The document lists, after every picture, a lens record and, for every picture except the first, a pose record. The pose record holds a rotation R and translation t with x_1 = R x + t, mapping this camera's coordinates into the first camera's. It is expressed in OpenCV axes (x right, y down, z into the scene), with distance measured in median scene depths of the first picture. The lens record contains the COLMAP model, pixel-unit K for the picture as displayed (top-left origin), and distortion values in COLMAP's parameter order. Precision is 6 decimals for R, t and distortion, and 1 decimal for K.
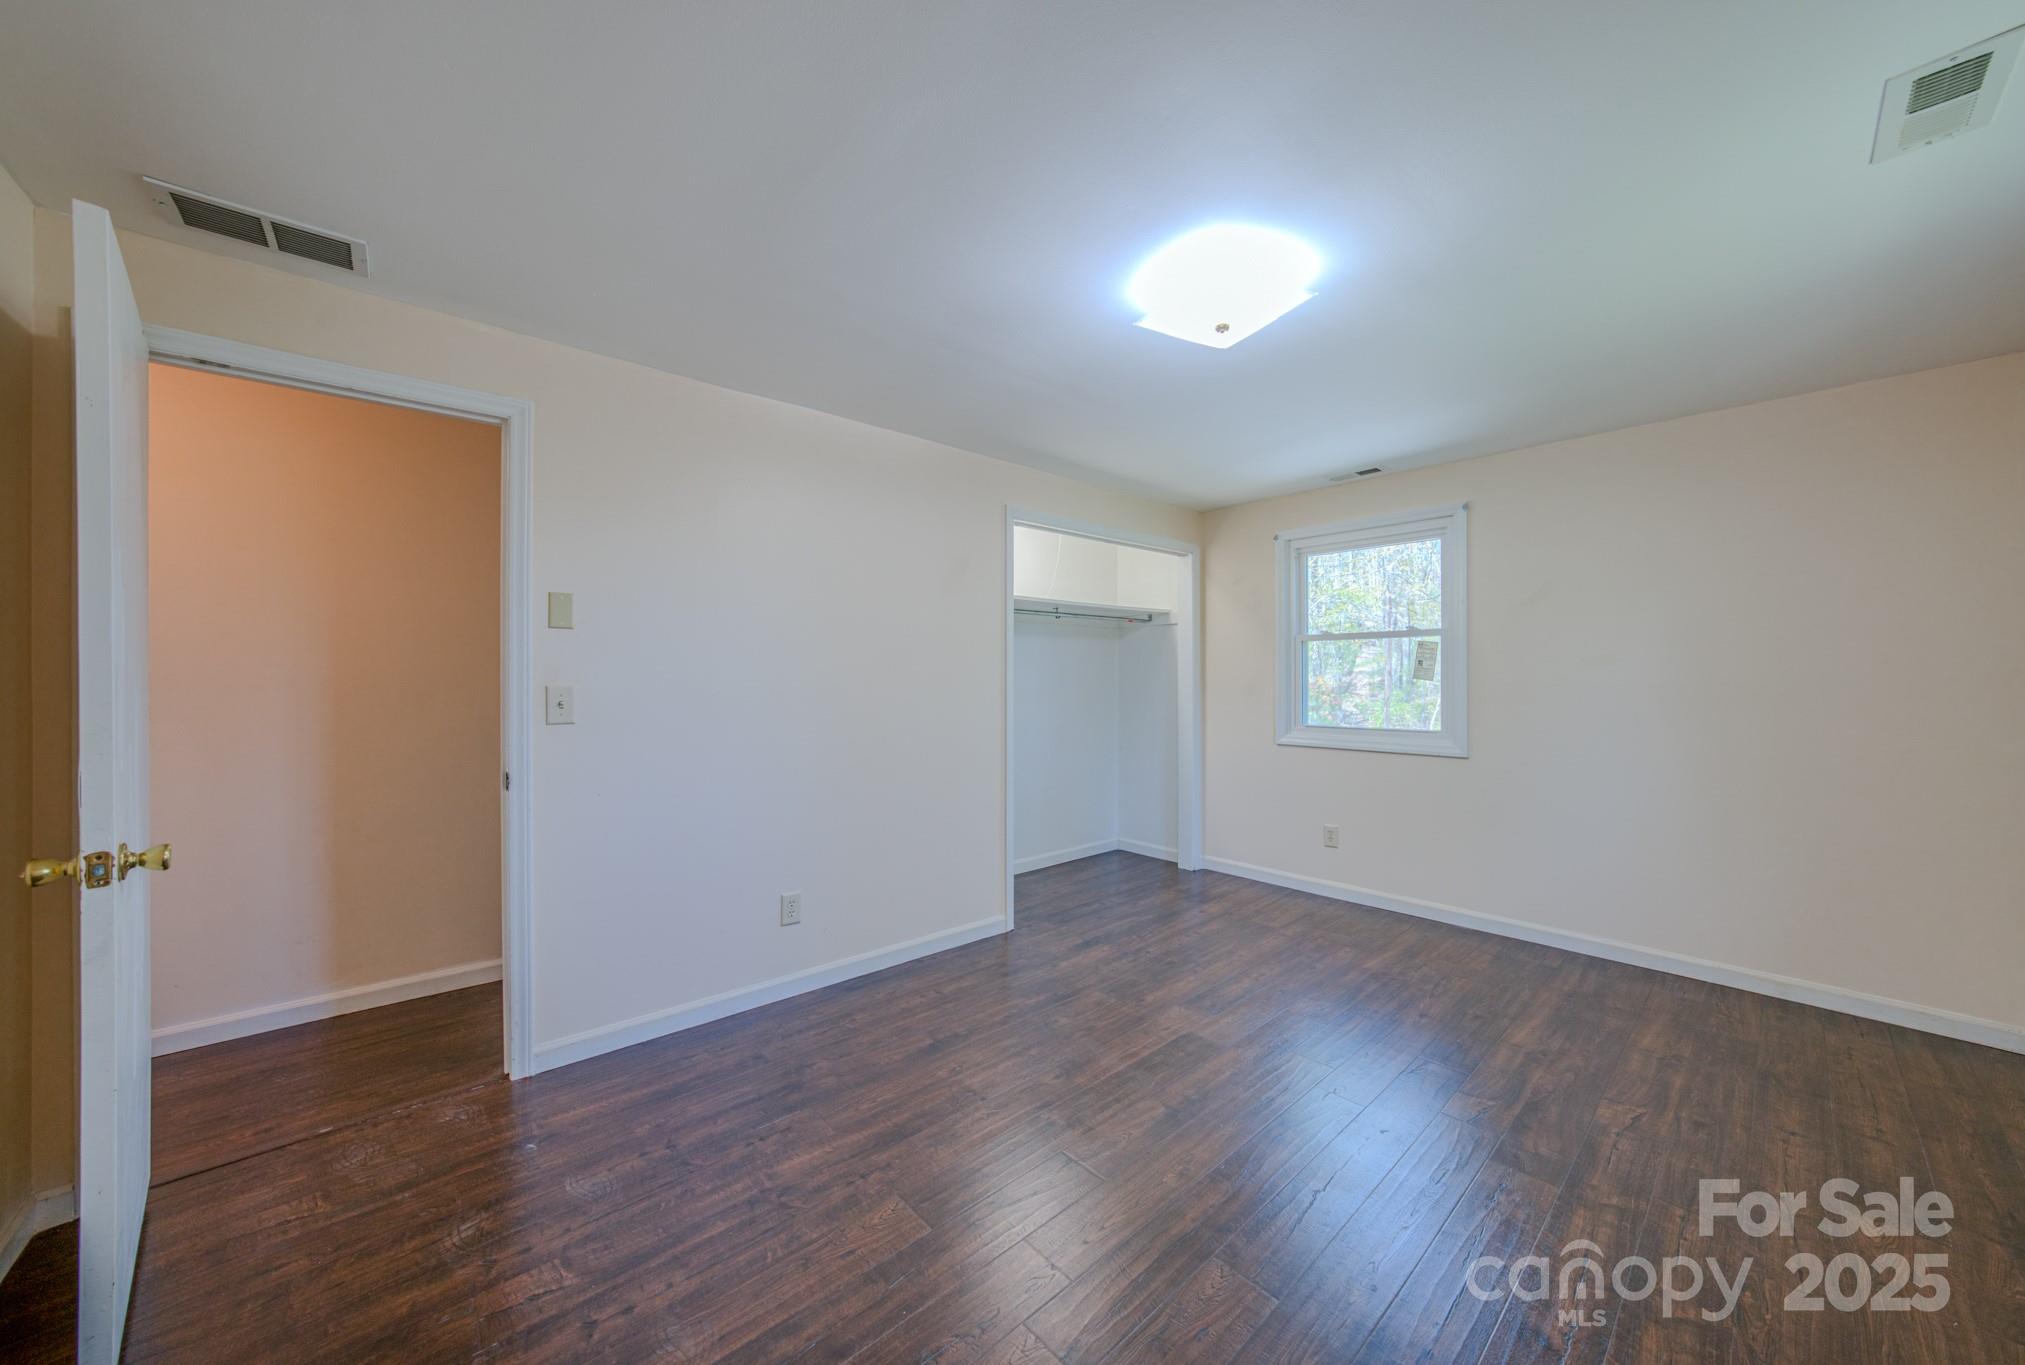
lens RADIAL K [[703.0, 0, 1036.5], [0, 703.0, 681.4], [0, 0, 1]] dist [-0.033716, 0.007306]
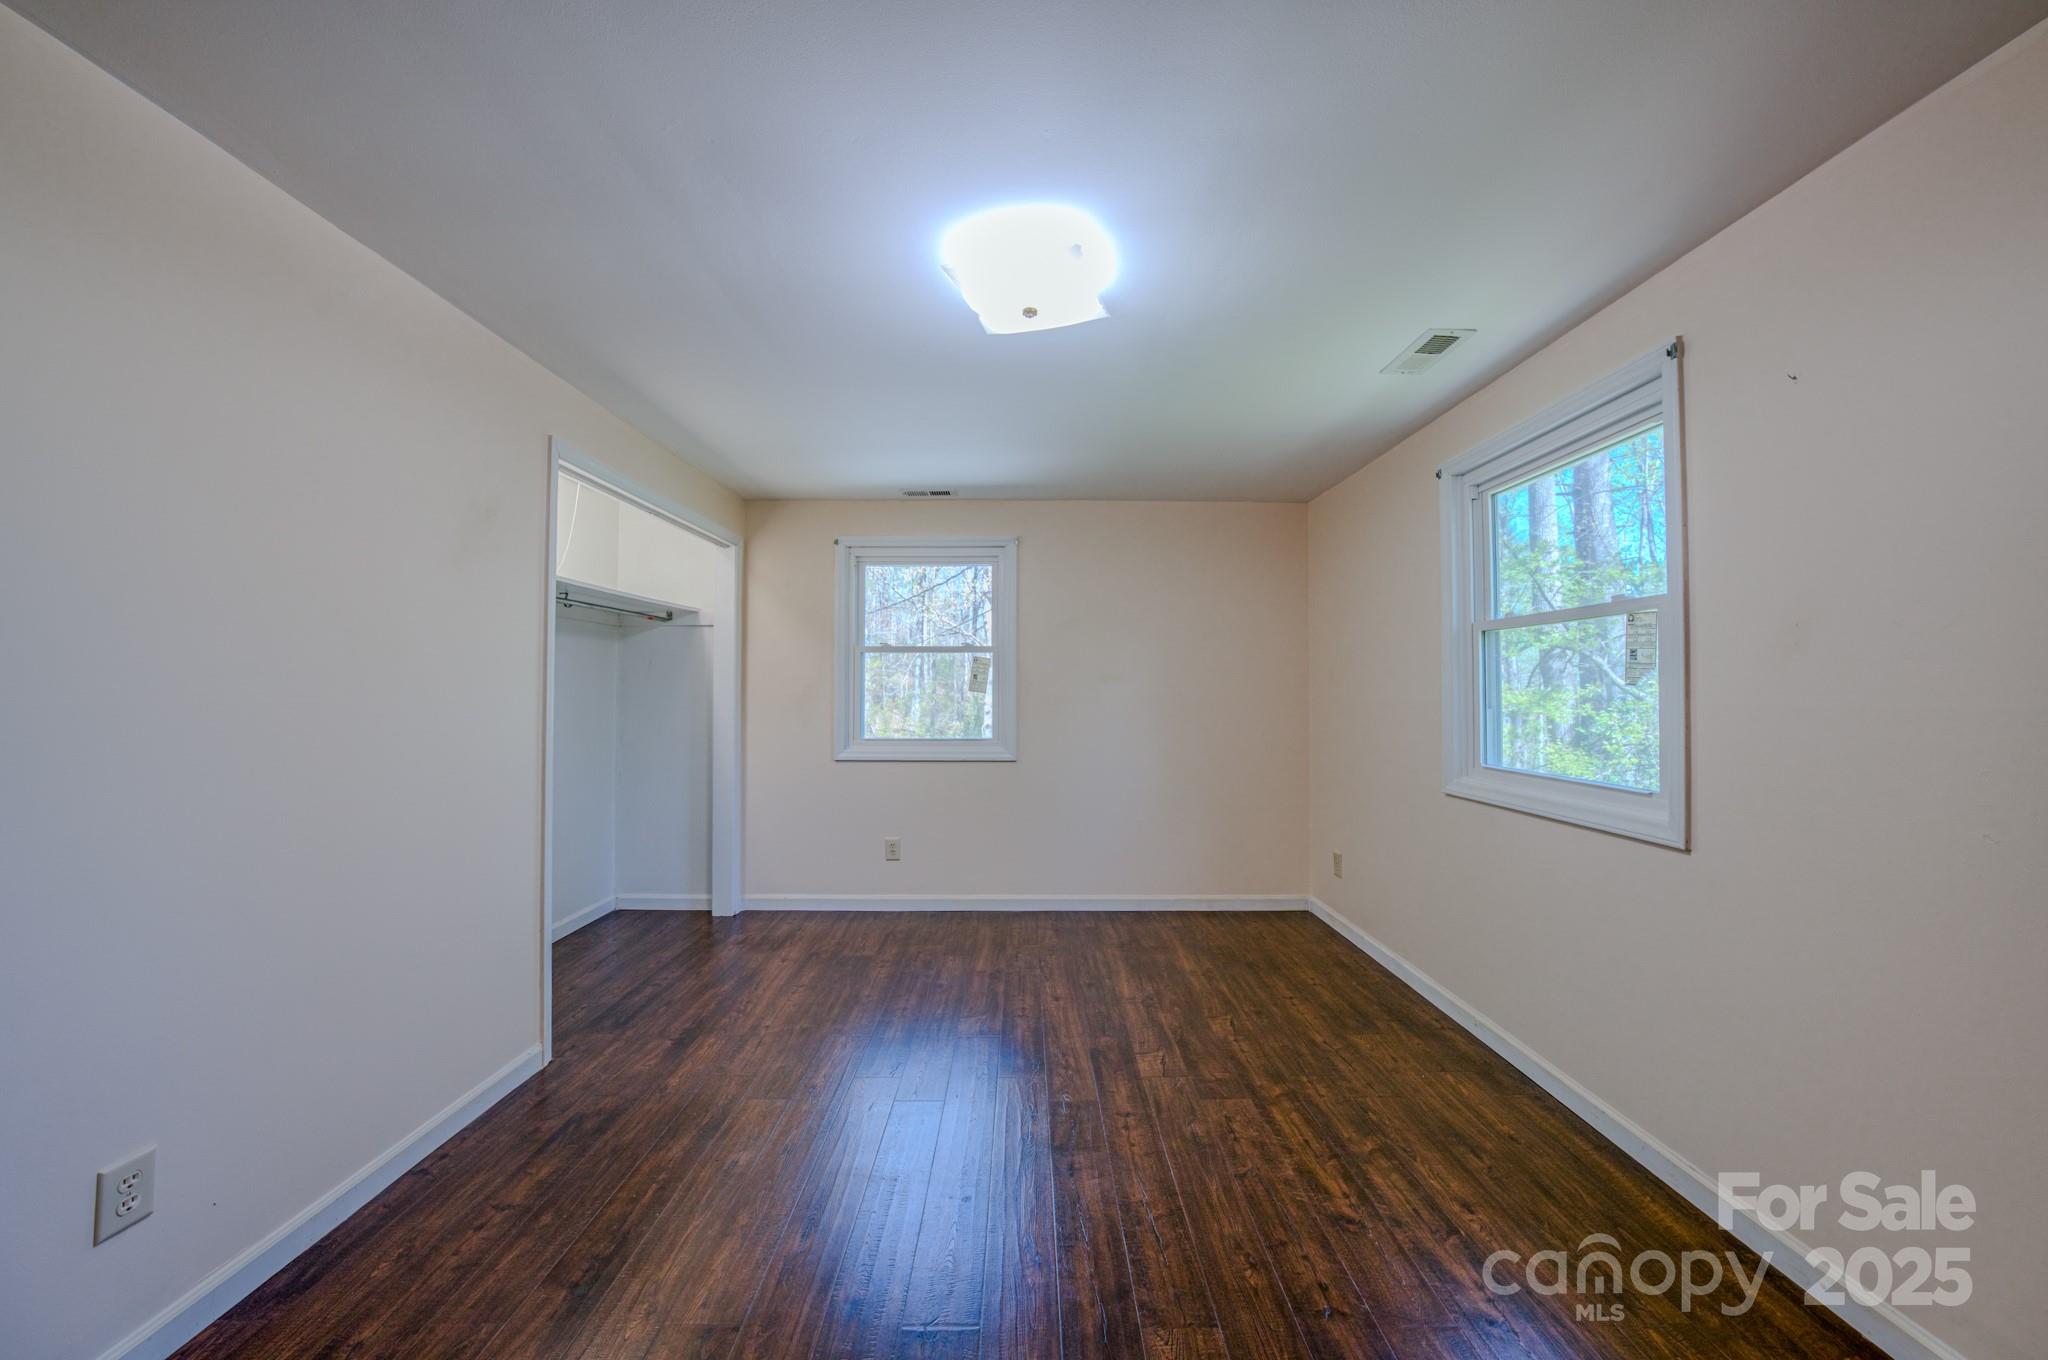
lens RADIAL K [[706.6, 0, 1027.9], [0, 706.6, 677.1], [0, 0, 1]] dist [-0.027702, 0.005053]
pose [[0.674726, 0.017246, 0.737867, -0.285034], [0.000157, 0.999724, -0.023510, 0.000143], [-0.738068, 0.015978, 0.674537, 0.258983]]
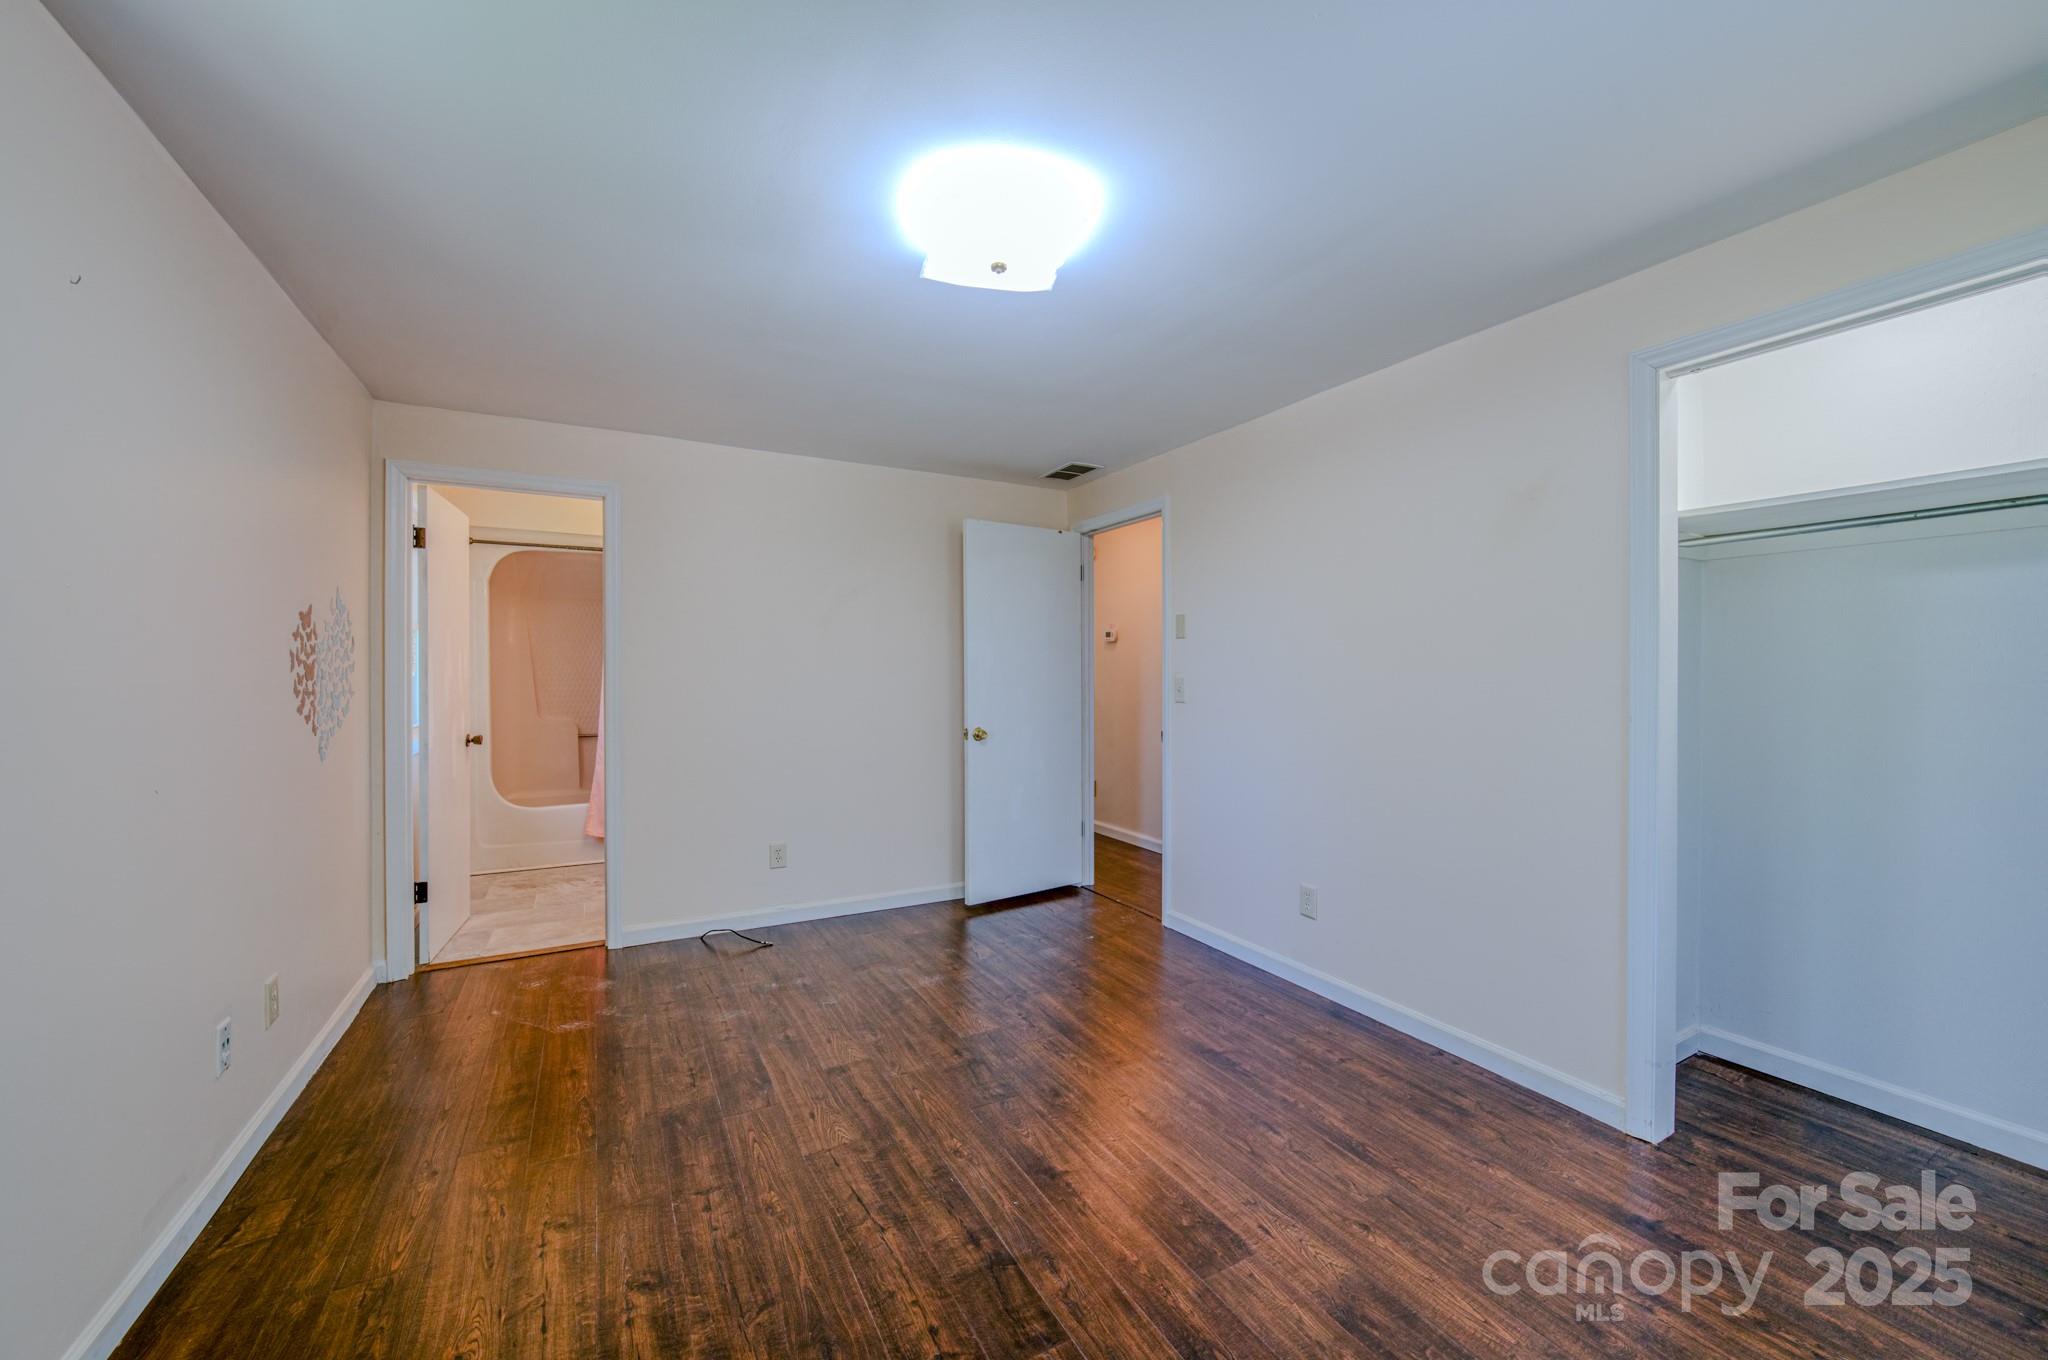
lens RADIAL K [[802.4, 0, 1034.4], [0, 802.4, 676.5], [0, 0, 1]] dist [-0.001405, -0.000137]
pose [[-0.234404, 0.007369, -0.972111, 0.843151], [-0.003030, 0.999961, 0.008311, -0.003143], [0.972134, 0.004894, -0.234373, 0.875142]]
